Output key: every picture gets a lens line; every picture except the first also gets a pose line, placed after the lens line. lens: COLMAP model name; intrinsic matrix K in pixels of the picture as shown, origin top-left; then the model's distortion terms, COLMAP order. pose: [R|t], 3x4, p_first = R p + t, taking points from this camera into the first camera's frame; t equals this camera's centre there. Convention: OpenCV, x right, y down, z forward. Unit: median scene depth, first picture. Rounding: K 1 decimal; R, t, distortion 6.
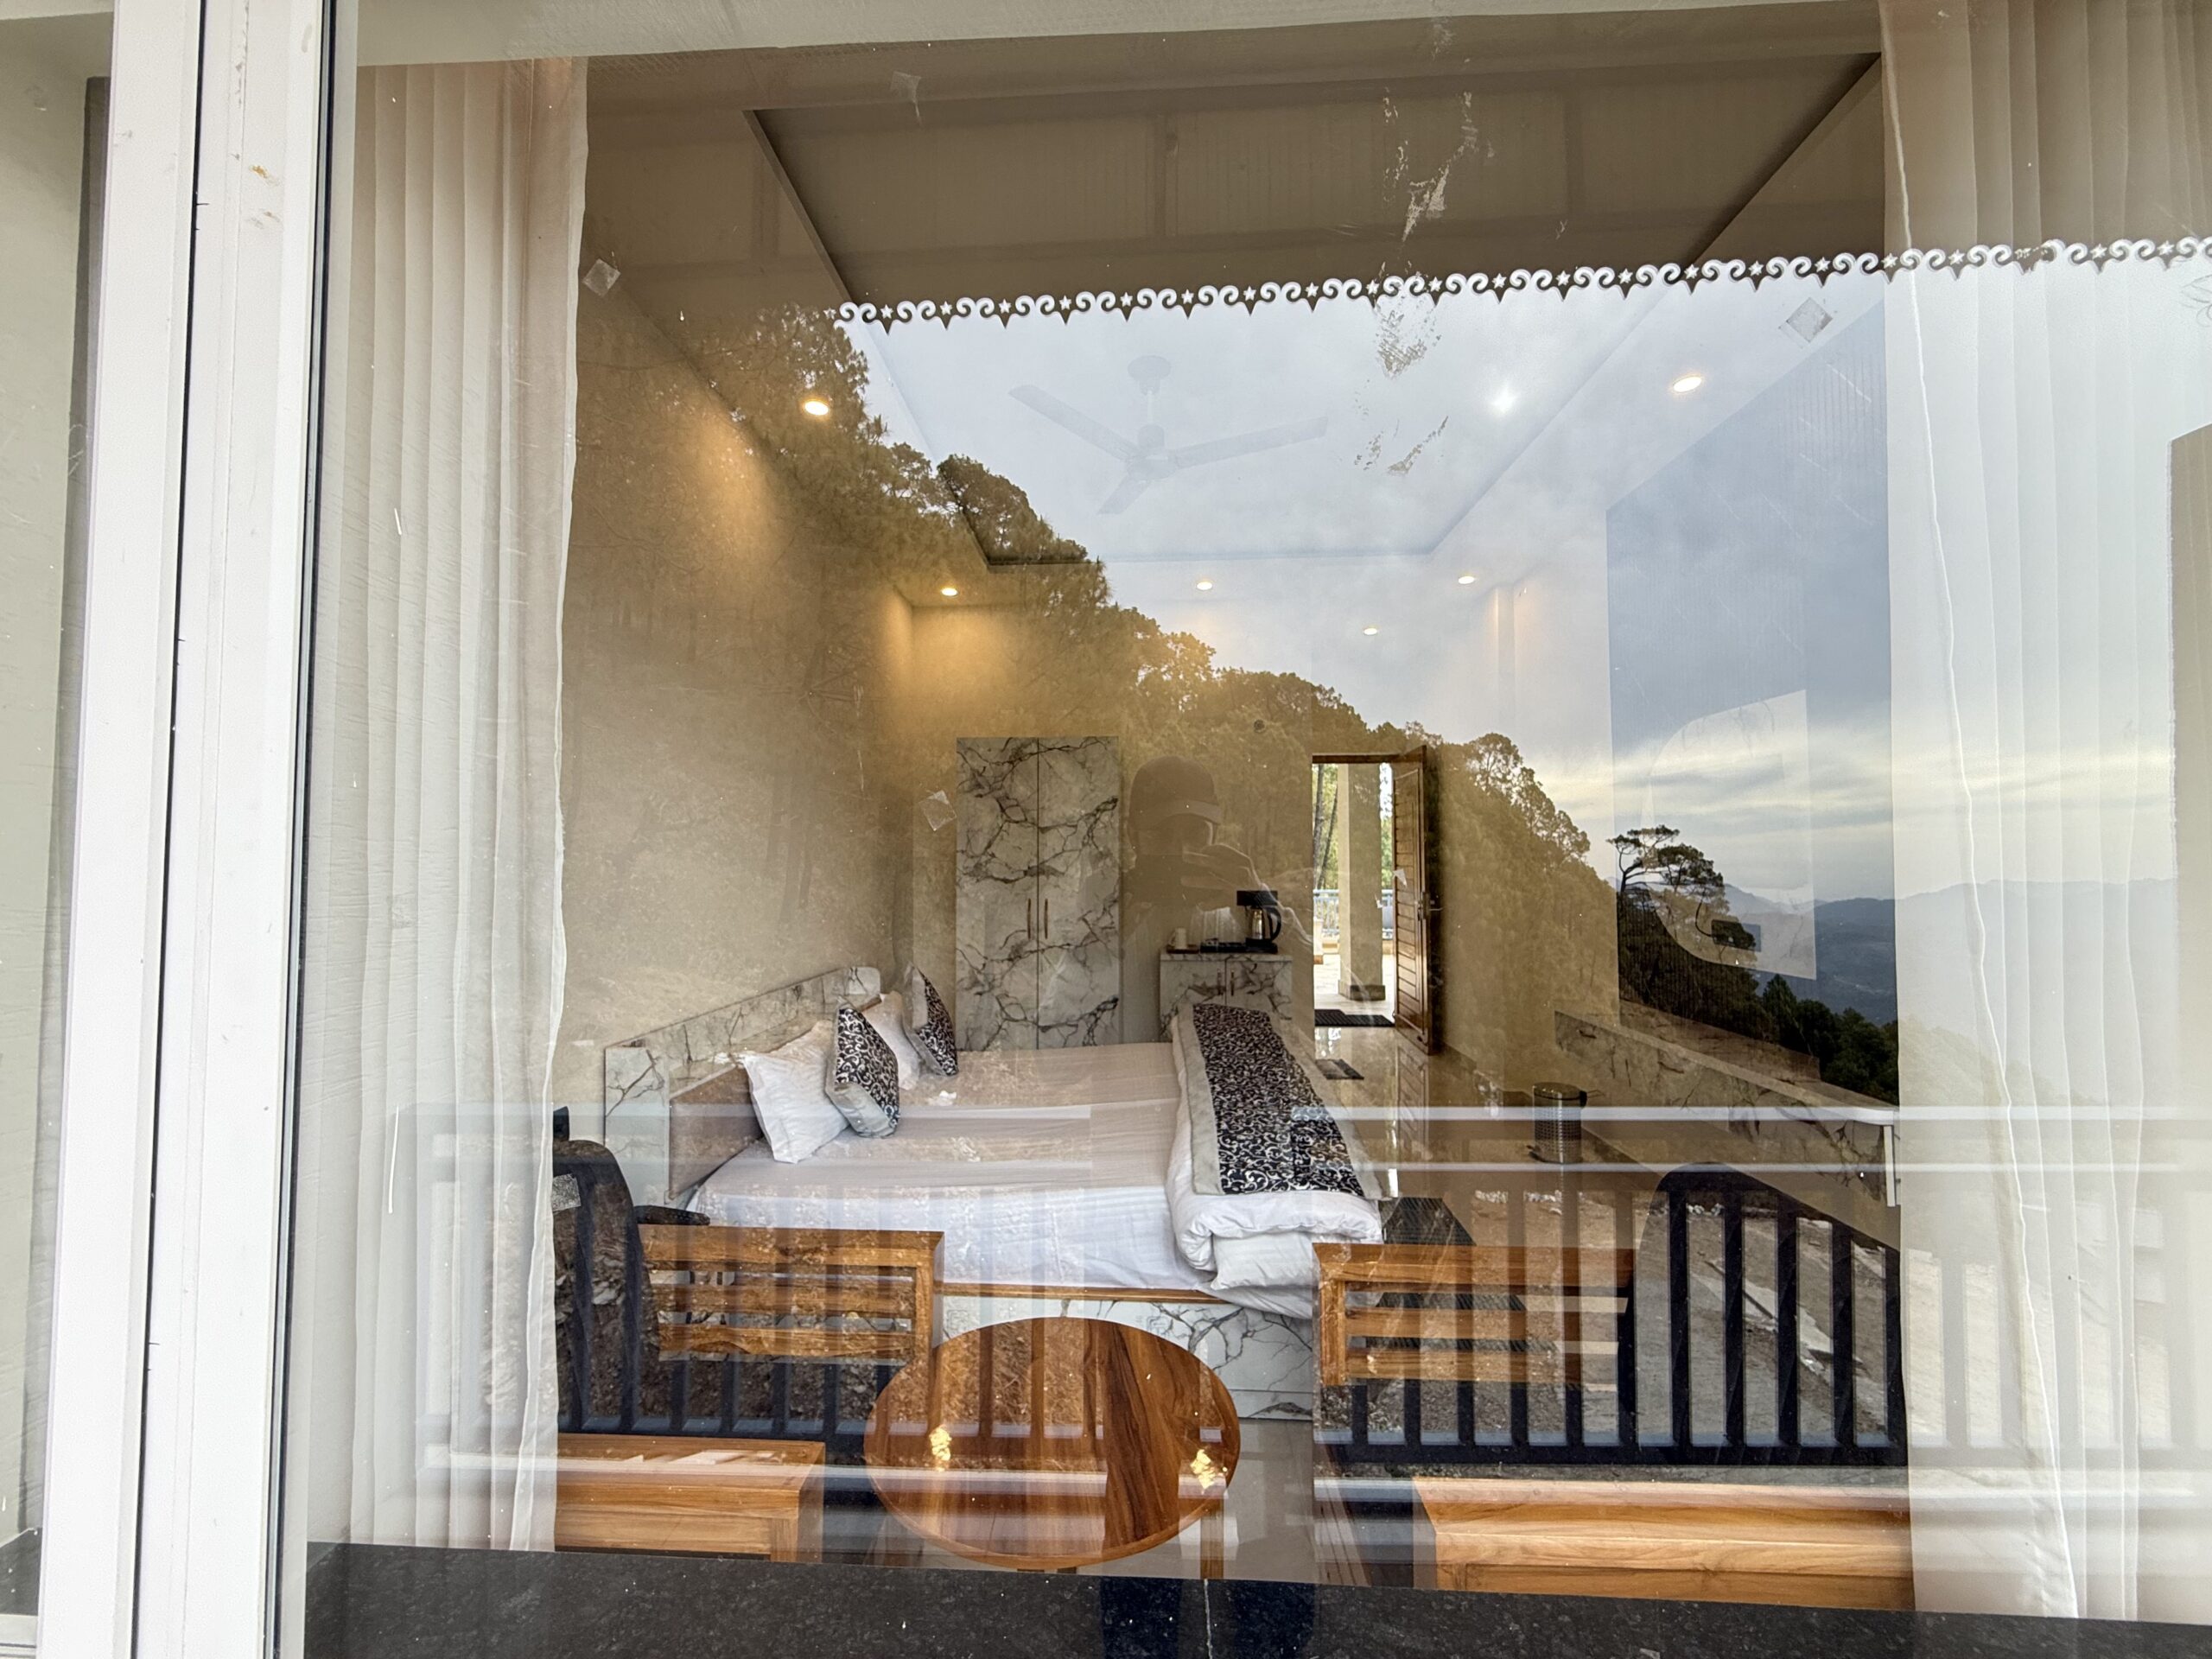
lens RADIAL K [[876.6, 0, 1109.9], [0, 876.6, 824.6], [0, 0, 1]] dist [-0.030911, -0.000702]
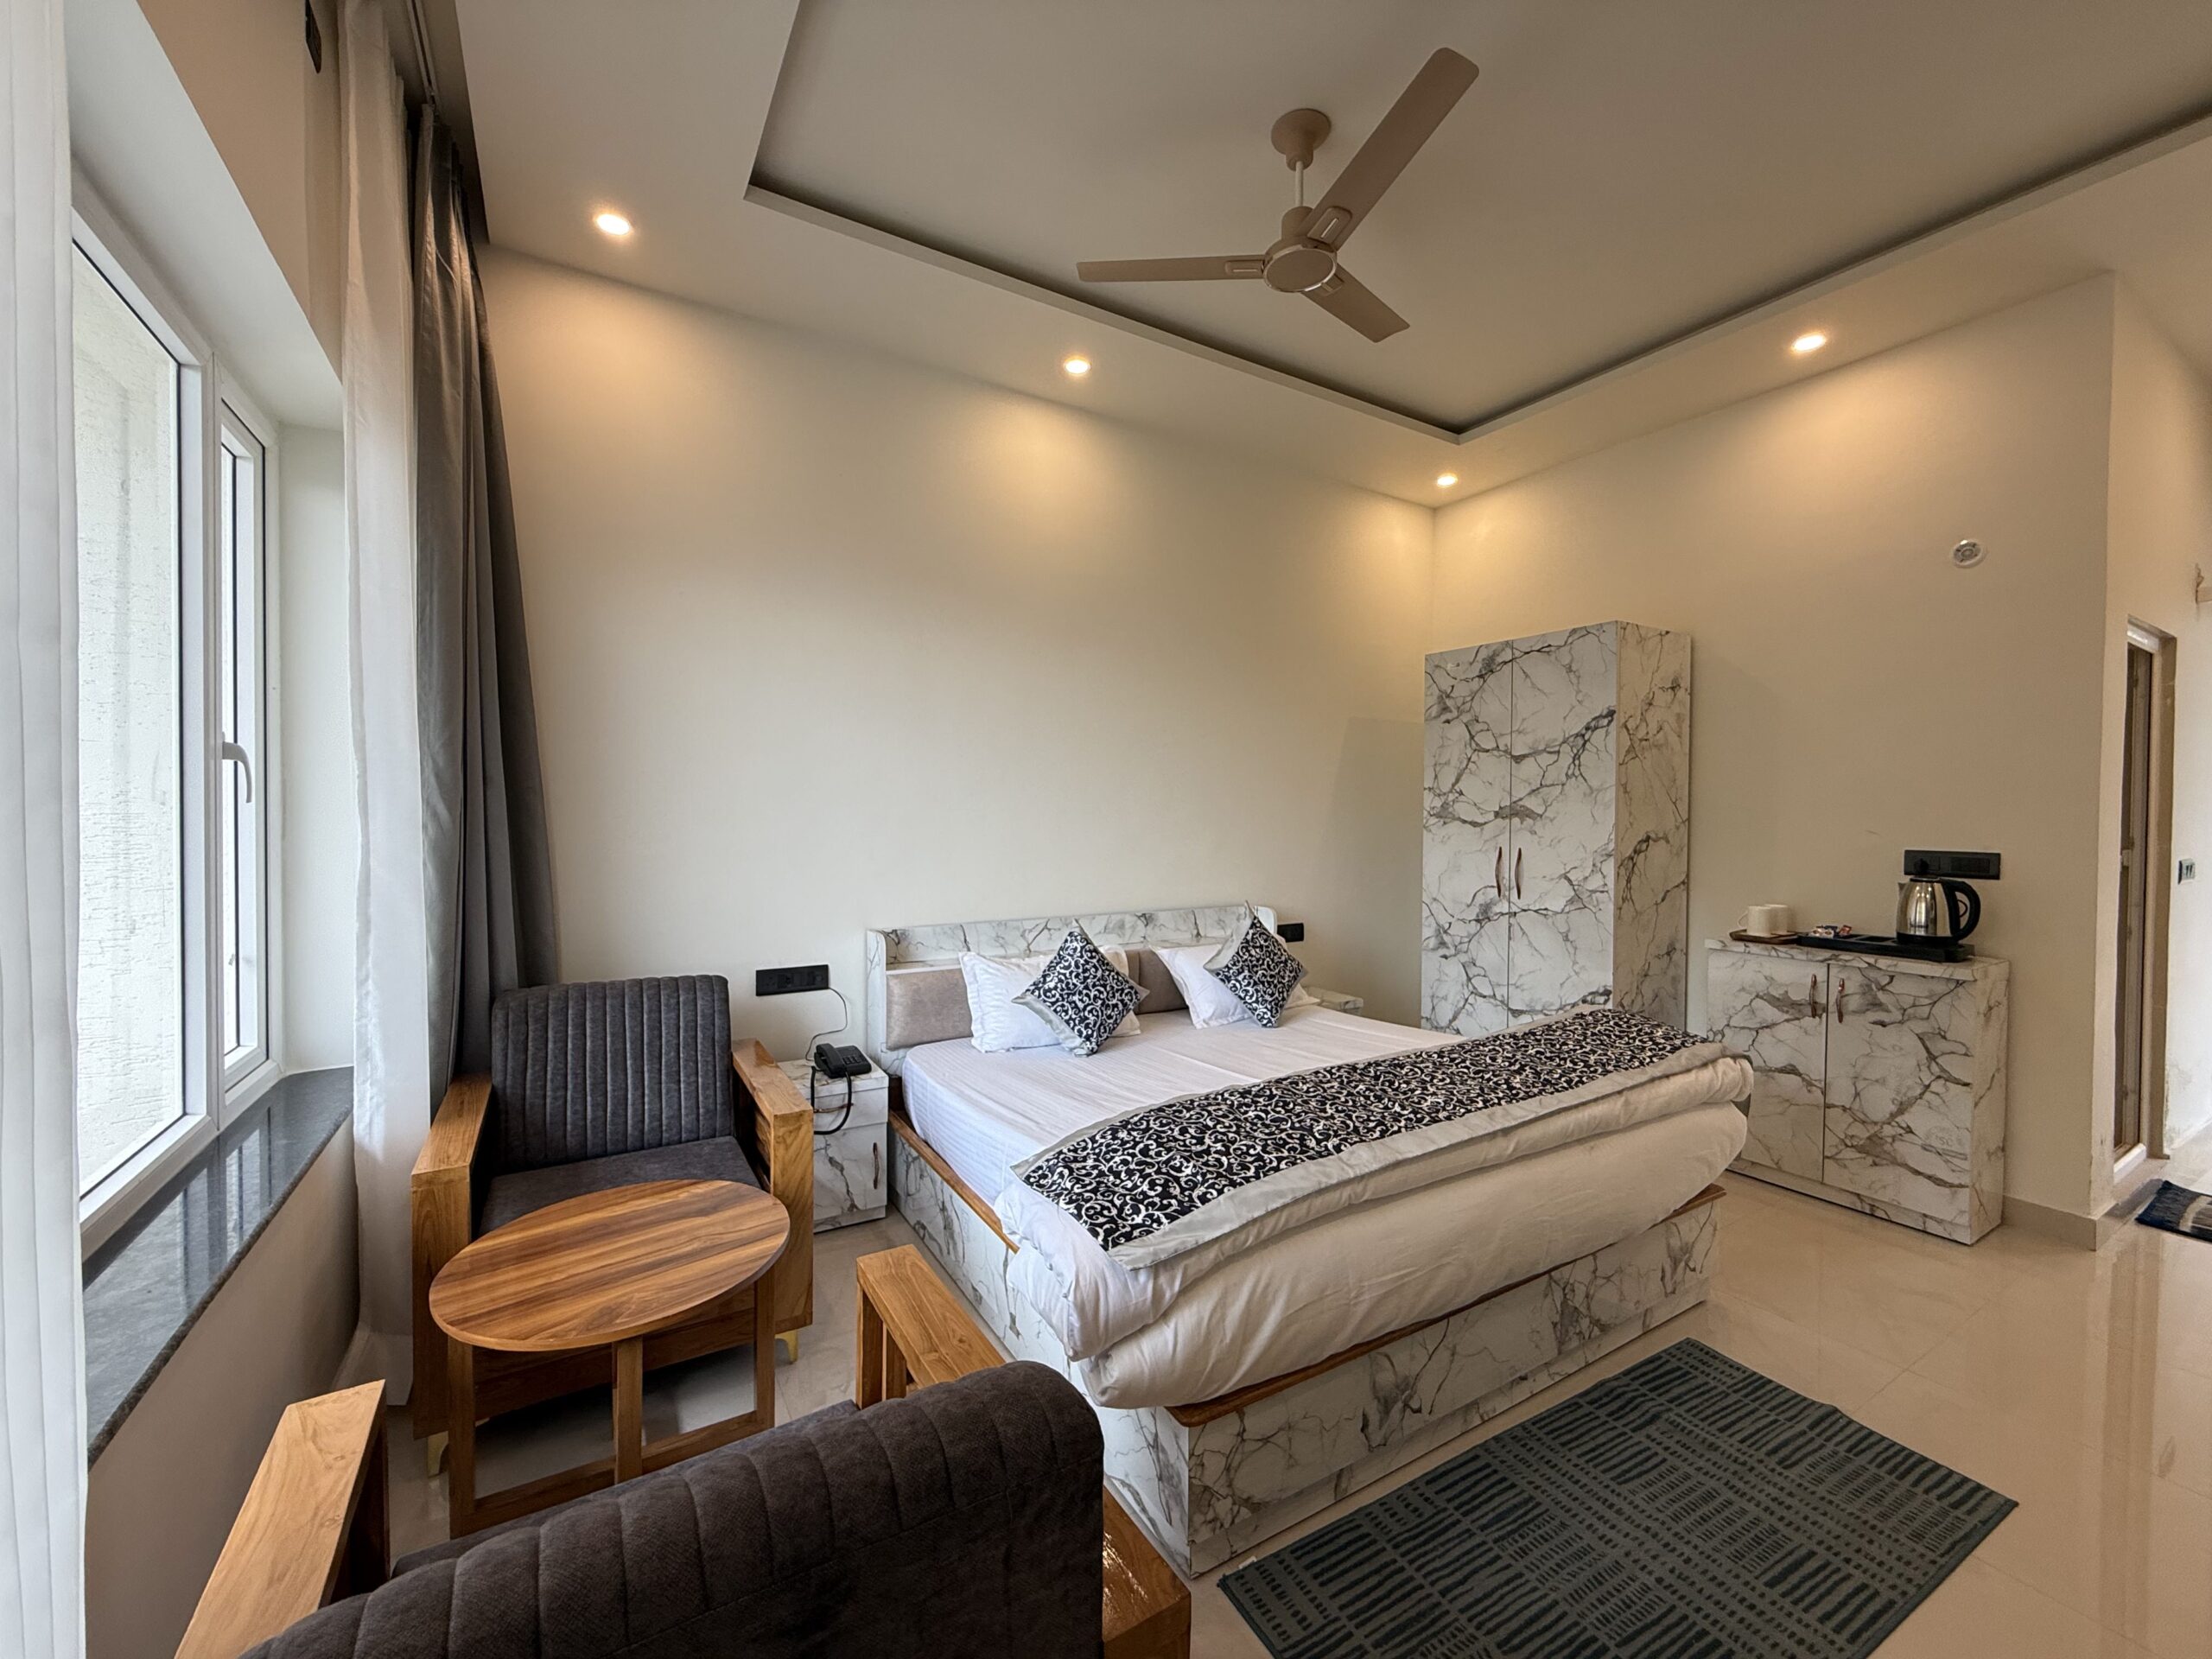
lens RADIAL K [[876.6, 0, 1085.0], [0, 876.6, 821.2], [0, 0, 1]] dist [-0.030911, -0.000702]
pose [[0.541765, 0.015552, -0.840386, 0.363830], [0.027772, 0.998952, 0.036390, 0.022257], [0.840071, -0.043054, 0.540765, 0.259459]]
